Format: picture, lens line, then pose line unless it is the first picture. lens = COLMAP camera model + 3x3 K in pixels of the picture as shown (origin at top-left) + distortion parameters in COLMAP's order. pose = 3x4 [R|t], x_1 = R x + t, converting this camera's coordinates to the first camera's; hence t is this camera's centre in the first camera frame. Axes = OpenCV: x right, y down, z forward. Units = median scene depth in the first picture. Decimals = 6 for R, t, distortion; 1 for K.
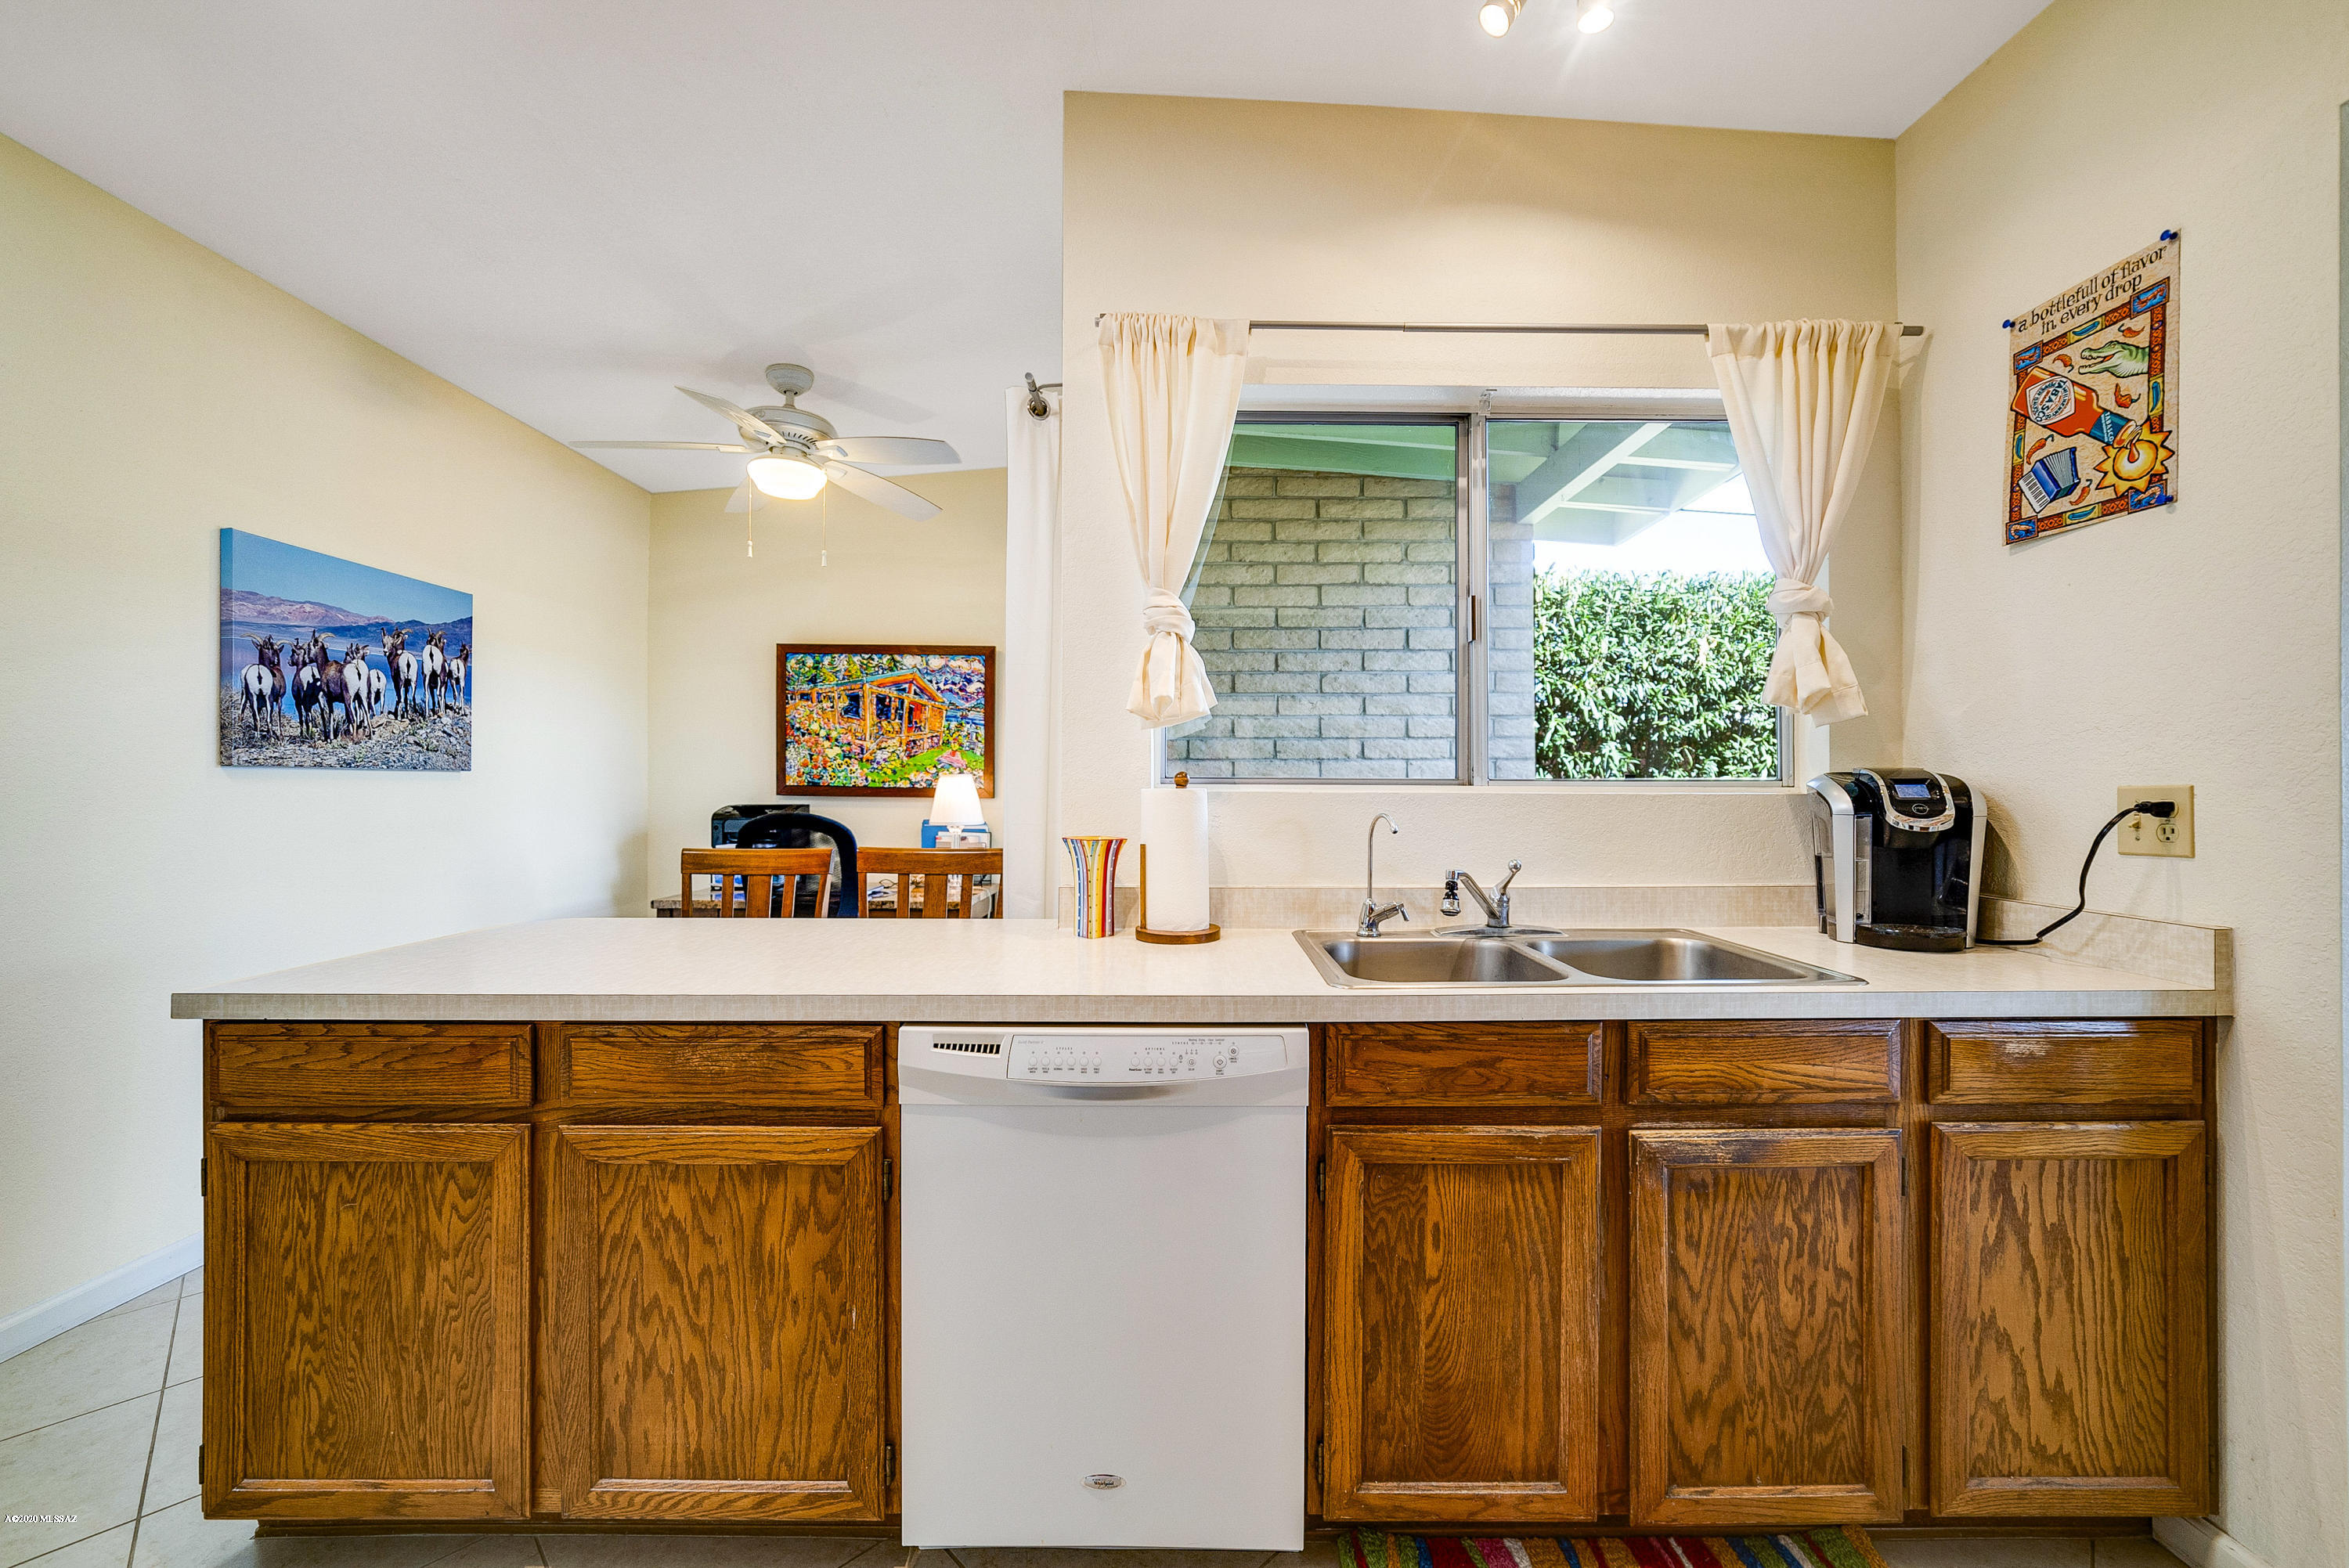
lens RADIAL K [[930.3, 0, 1189.2], [0, 930.3, 777.6], [0, 0, 1]] dist [-0.015084, 0.005611]
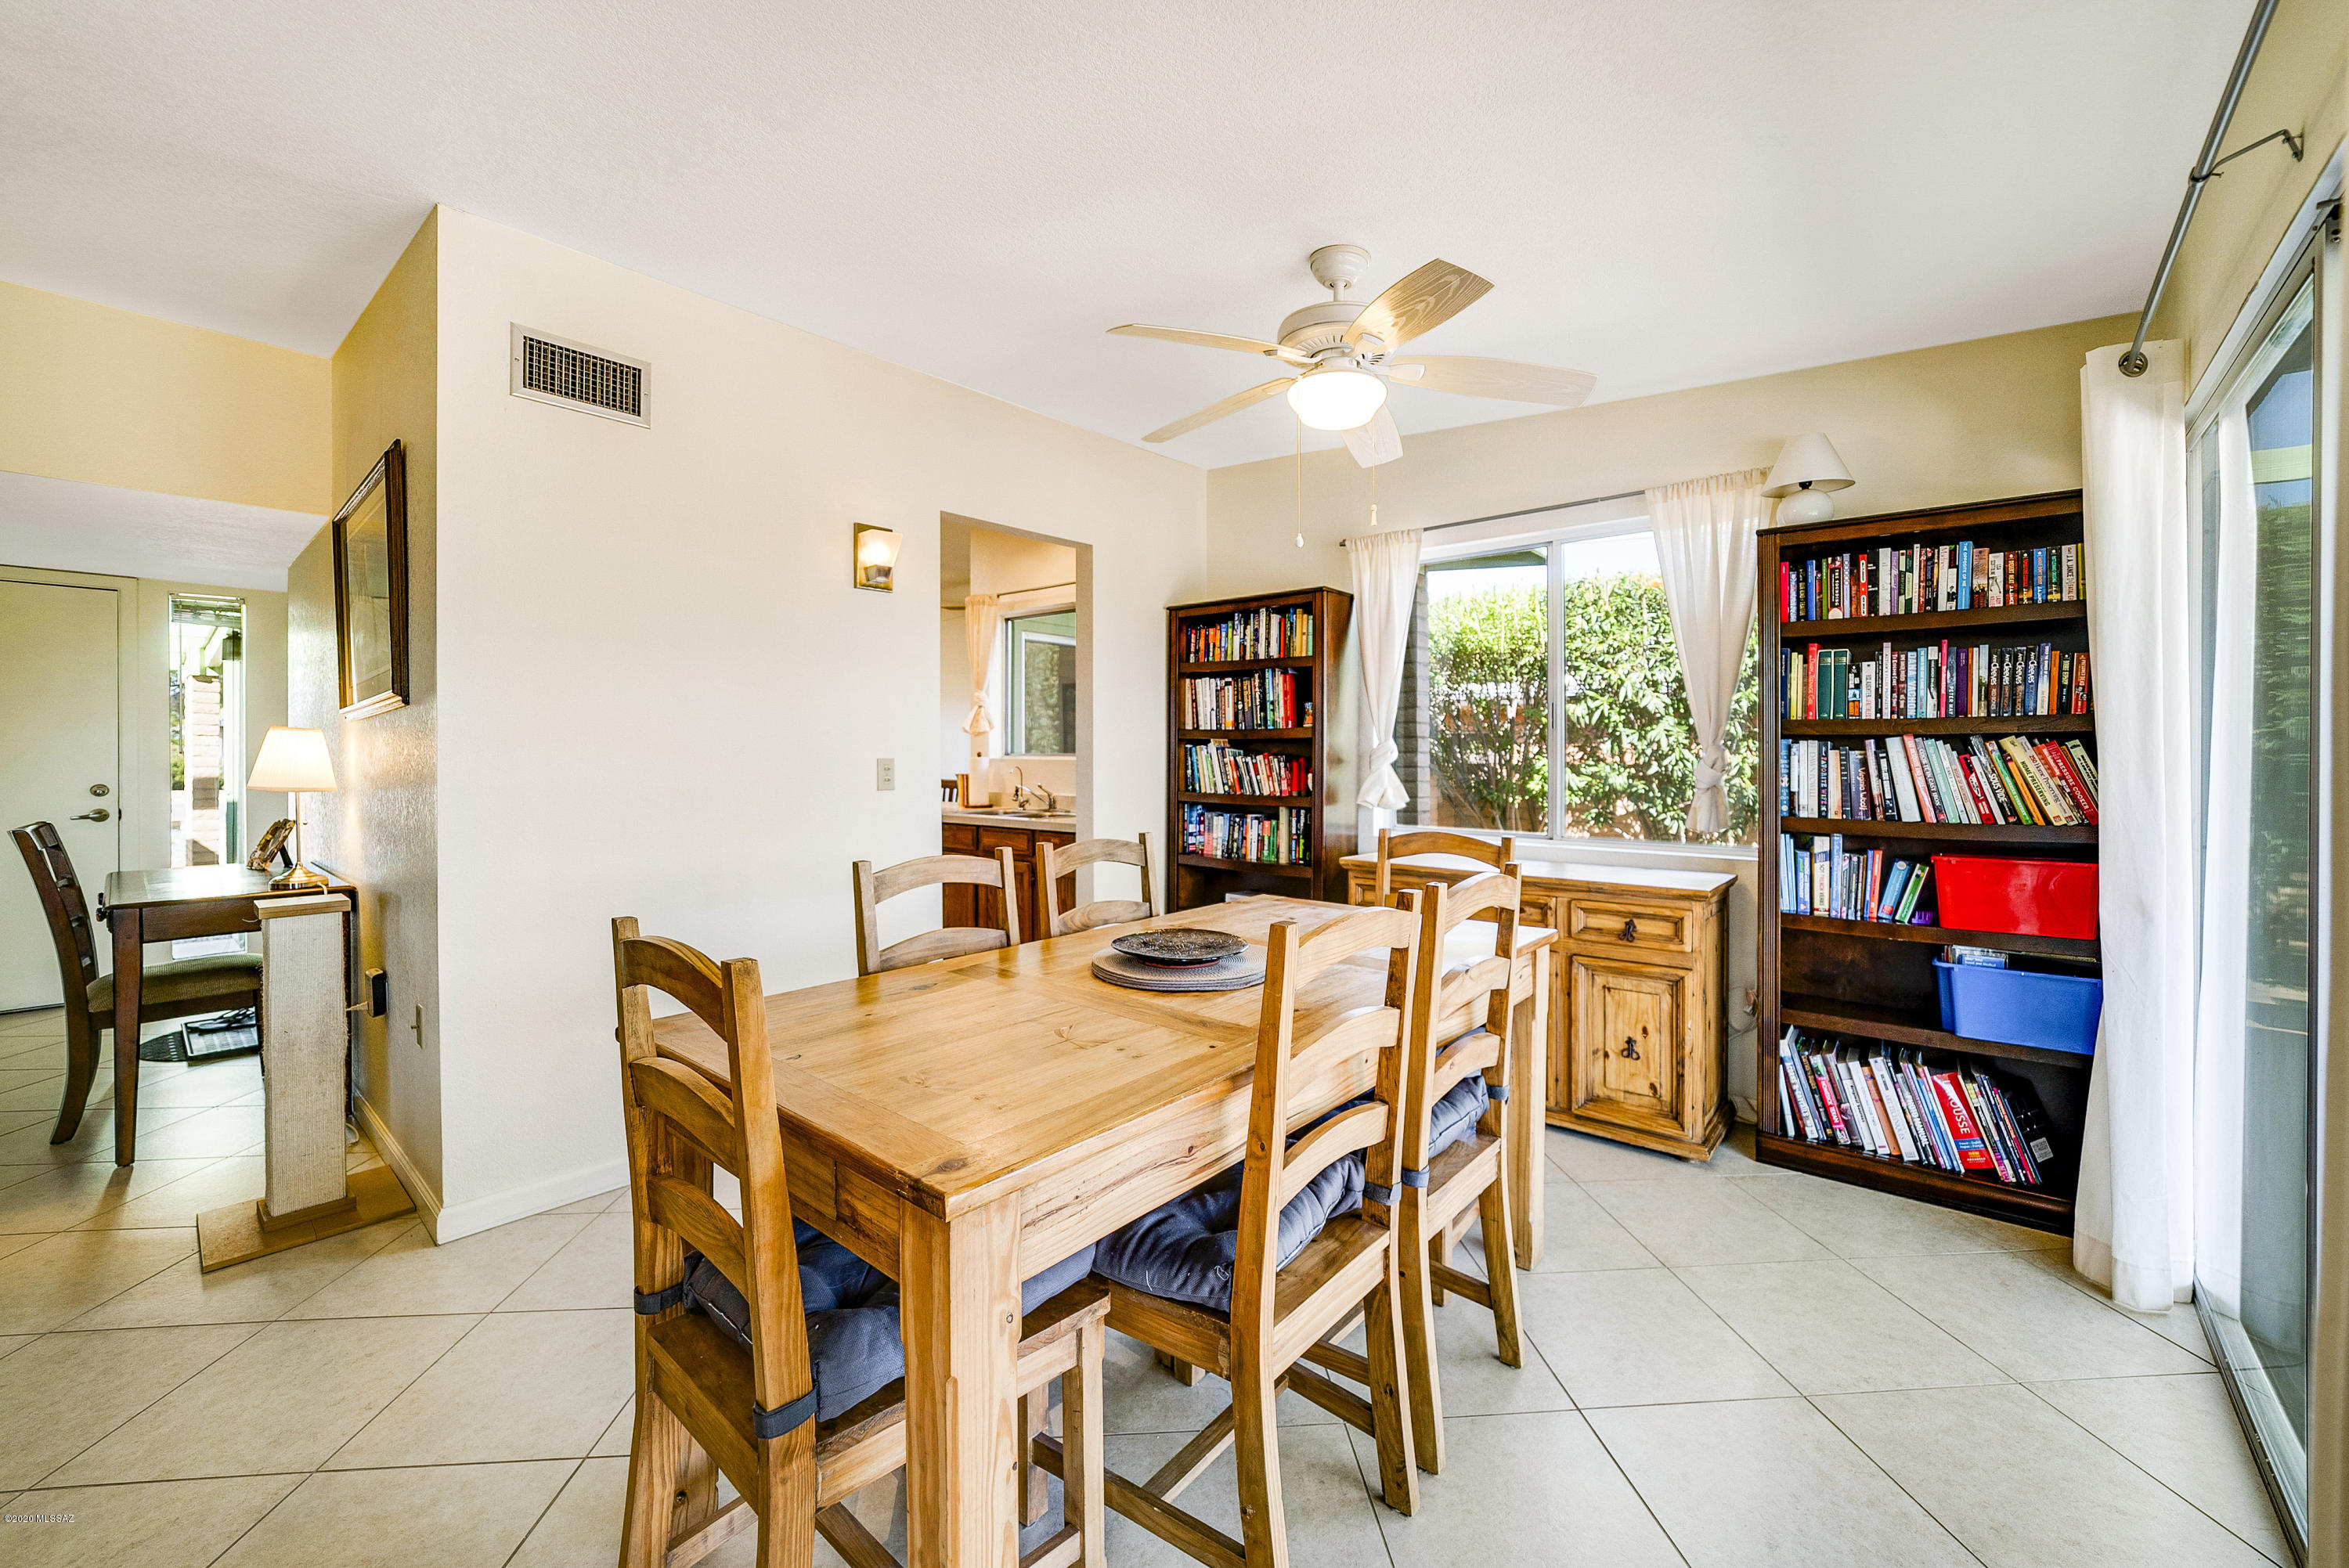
lens RADIAL K [[925.5, 0, 1181.1], [0, 925.5, 783.8], [0, 0, 1]] dist [-0.014215, 0.000456]
pose [[0.750669, 0.026398, -0.660151, 2.909037], [0.001010, 0.999154, 0.041102, -0.029186], [0.660678, -0.031521, 0.750008, -0.967021]]
